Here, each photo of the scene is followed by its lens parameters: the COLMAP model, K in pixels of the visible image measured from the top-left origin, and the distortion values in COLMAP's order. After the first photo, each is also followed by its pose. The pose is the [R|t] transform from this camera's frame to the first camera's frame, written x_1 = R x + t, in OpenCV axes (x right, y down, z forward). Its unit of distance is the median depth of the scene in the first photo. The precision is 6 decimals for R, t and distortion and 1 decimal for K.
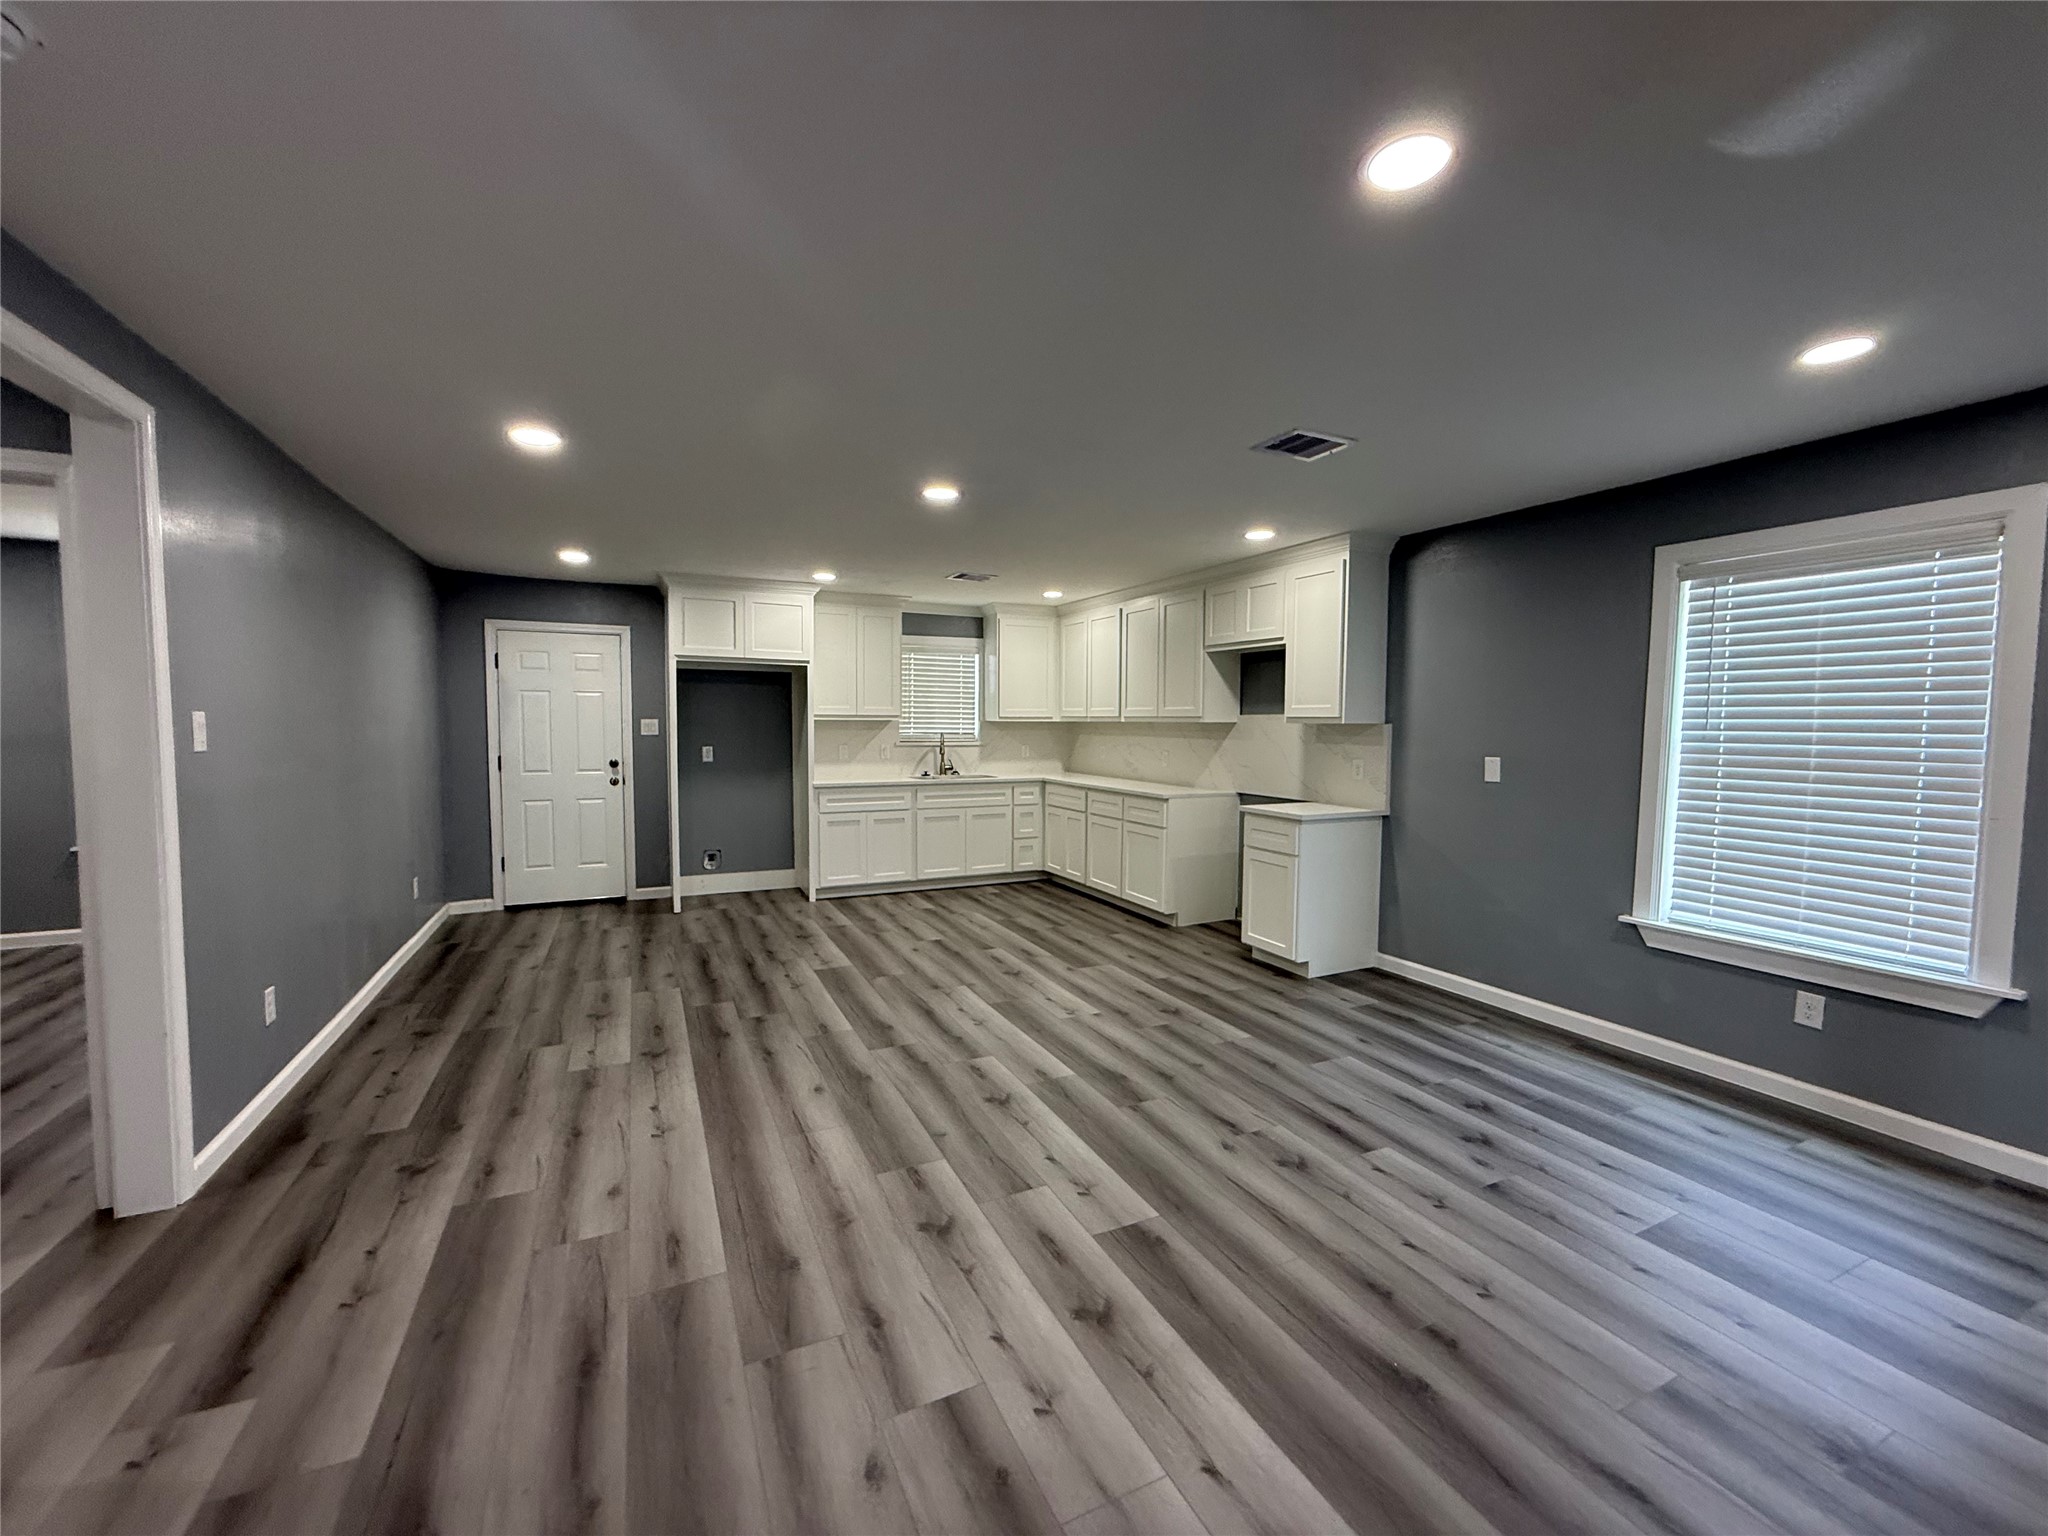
lens RADIAL K [[819.9, 0, 1017.9], [0, 819.9, 769.0], [0, 0, 1]] dist [-0.001201, 0.000385]
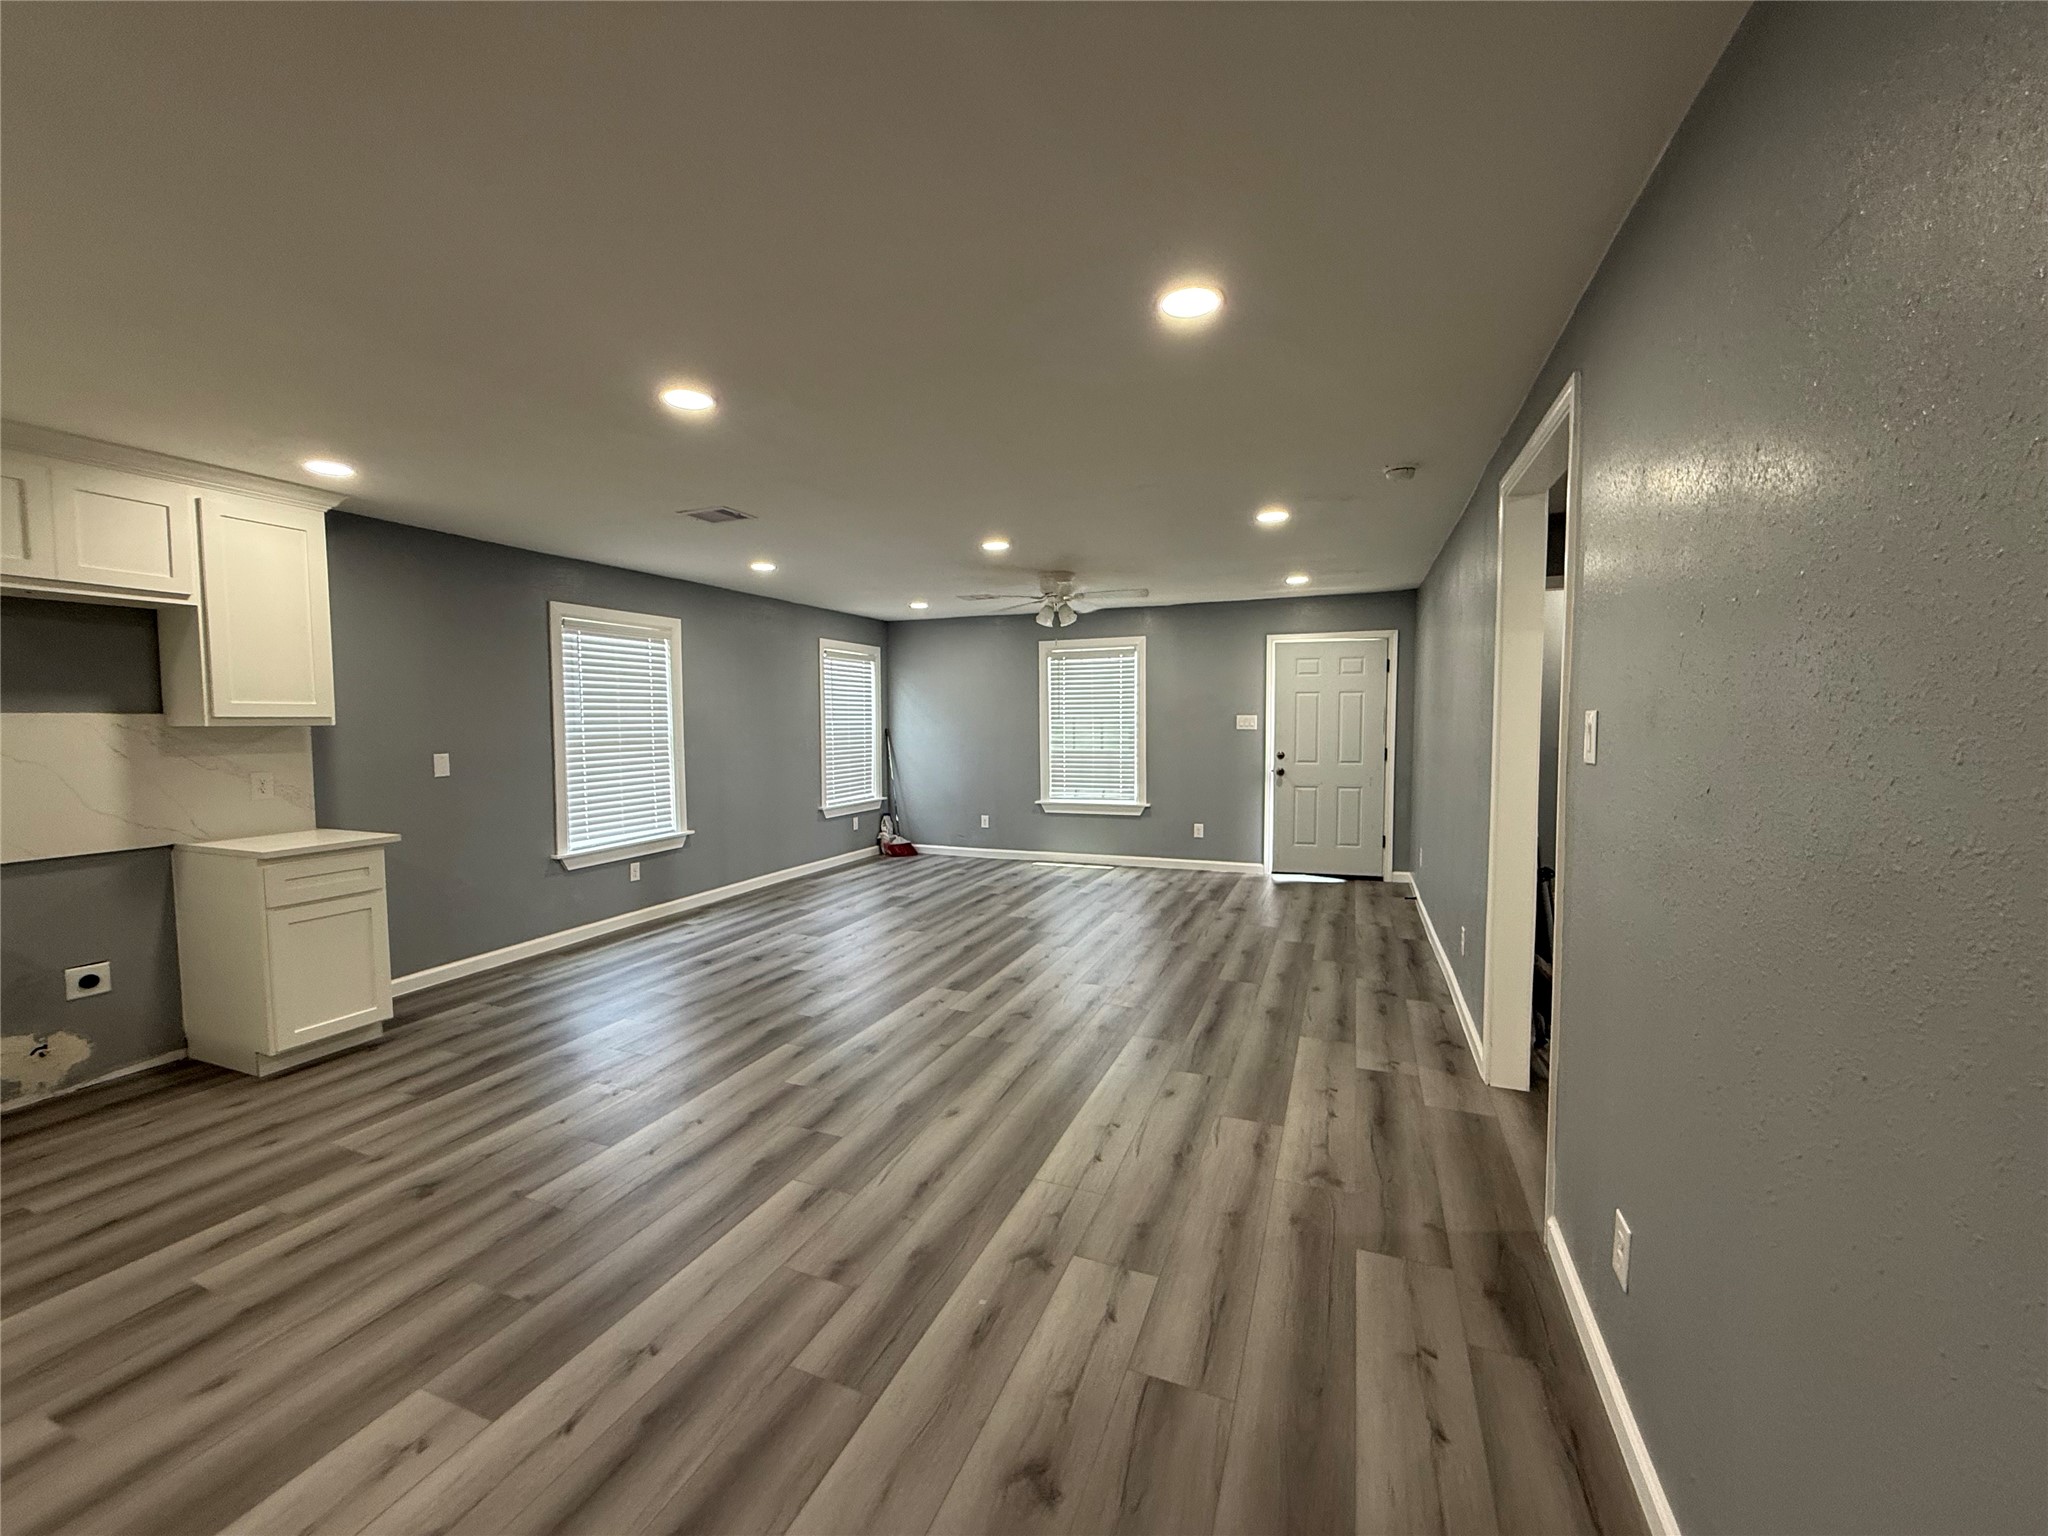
lens RADIAL K [[819.9, 0, 1022.0], [0, 819.9, 768.9], [0, 0, 1]] dist [-0.001201, 0.000385]
pose [[-0.679693, -0.048049, 0.731921, -0.641862], [0.046564, 0.993013, 0.108431, -0.066426], [-0.732017, 0.107781, -0.672707, 1.016649]]
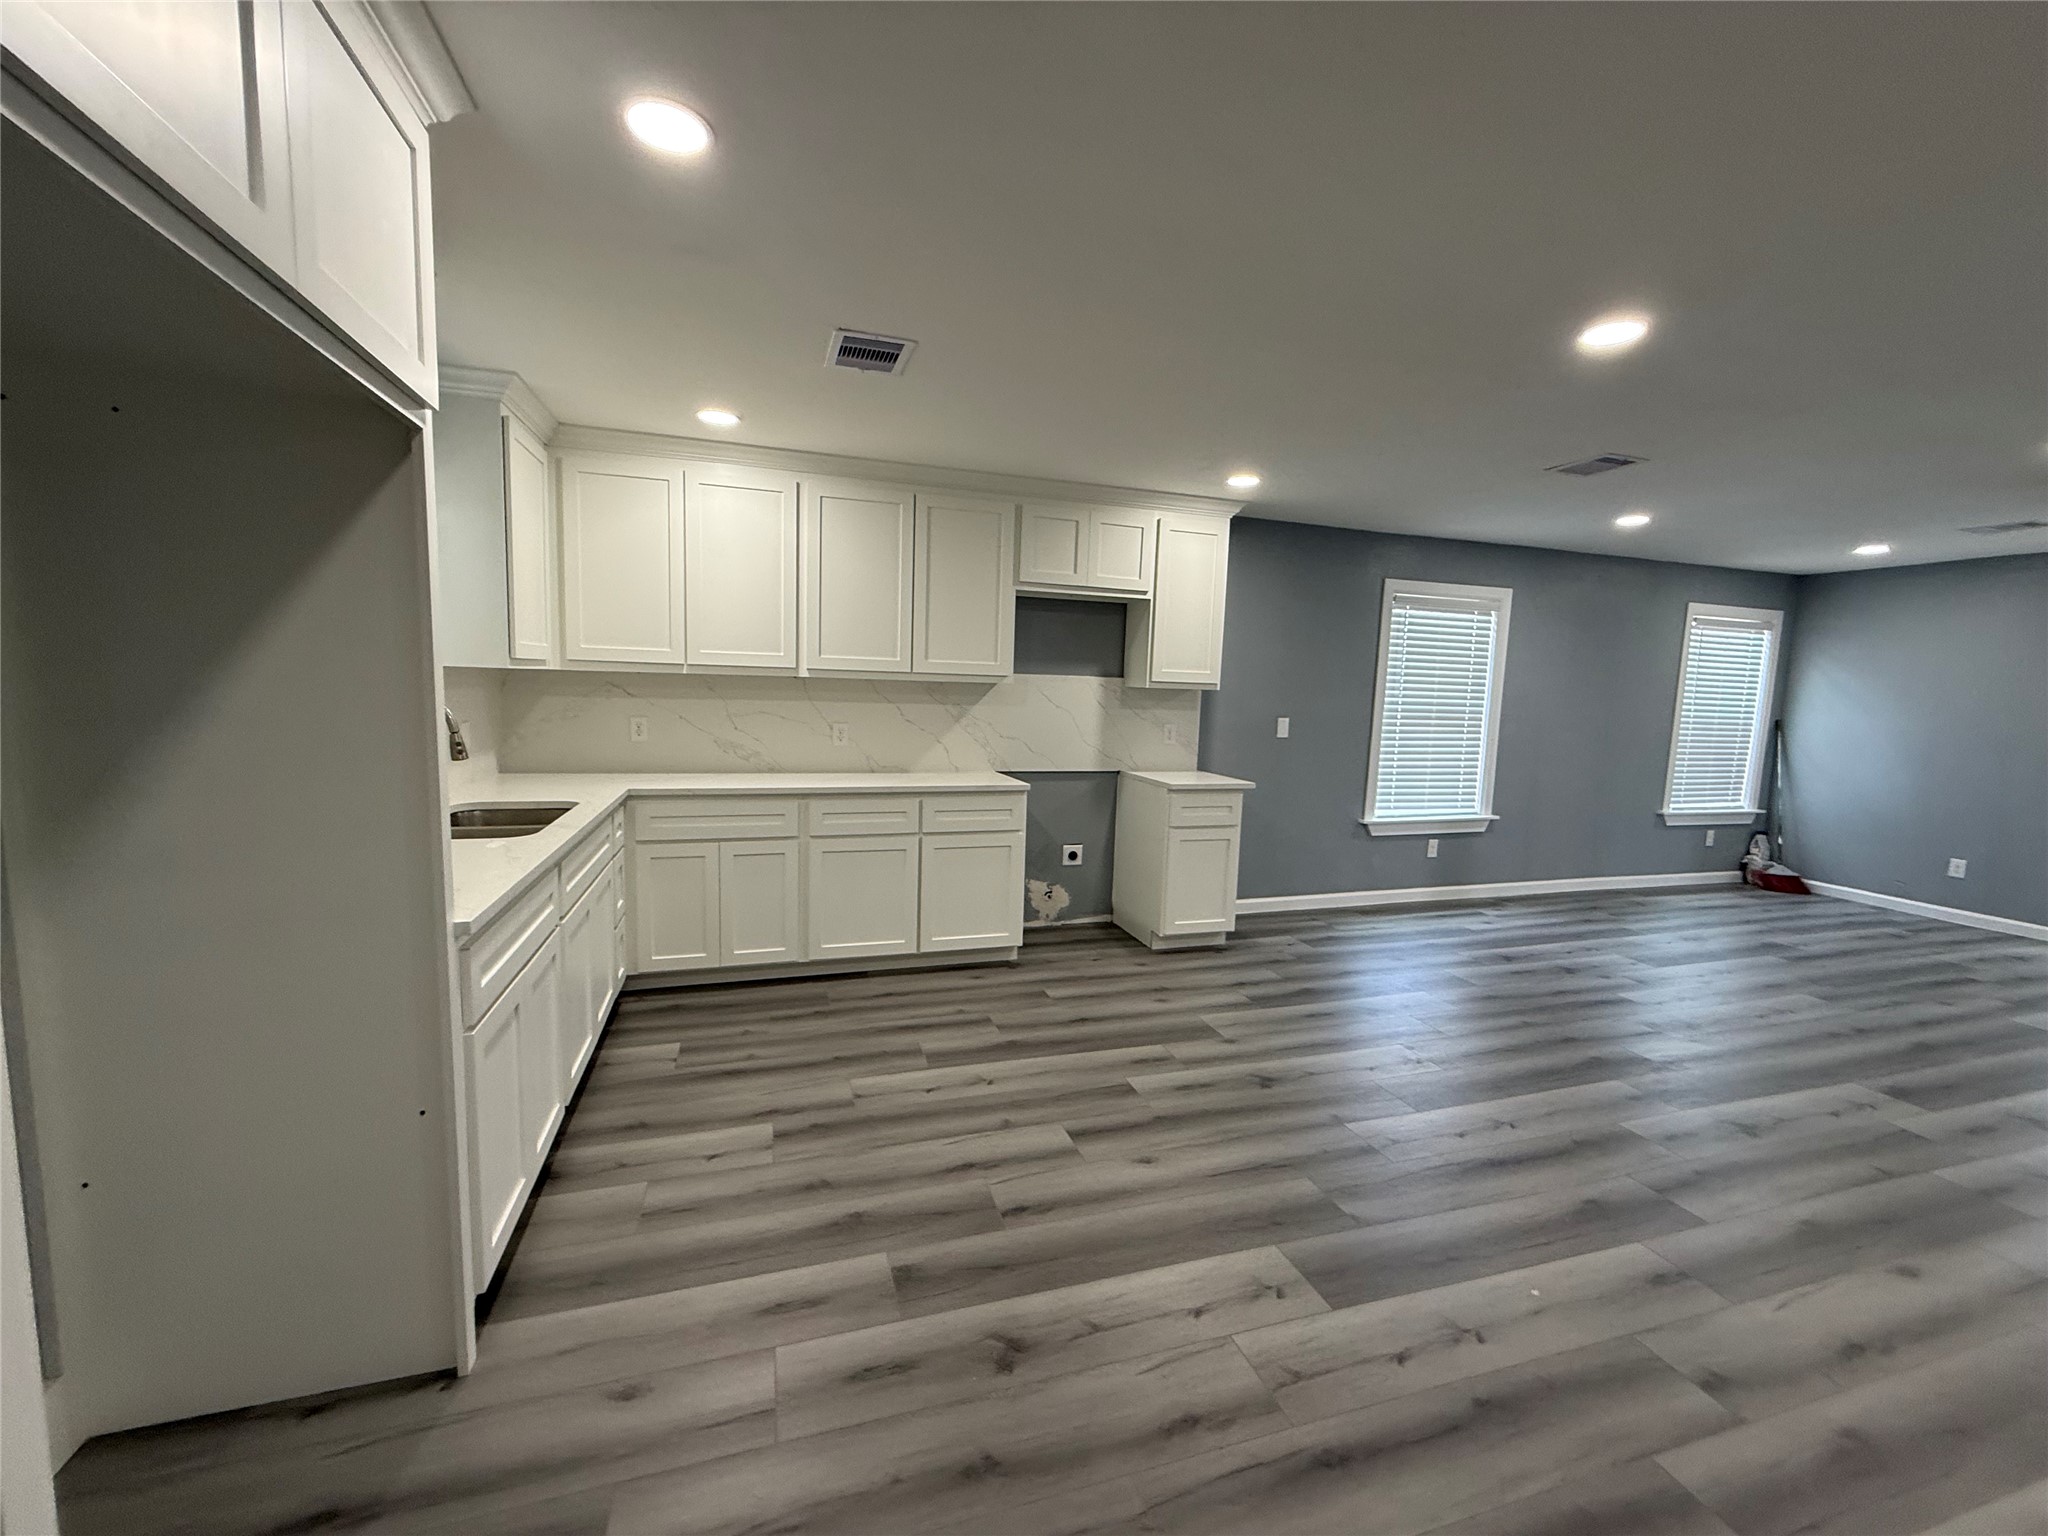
lens RADIAL K [[819.9, 0, 1019.7], [0, 819.9, 769.5], [0, 0, 1]] dist [-0.001201, 0.000385]
pose [[0.135523, -0.105357, 0.985156, -0.628158], [0.028910, 0.994327, 0.102361, -0.066257], [-0.990352, 0.014609, 0.137800, 1.068764]]
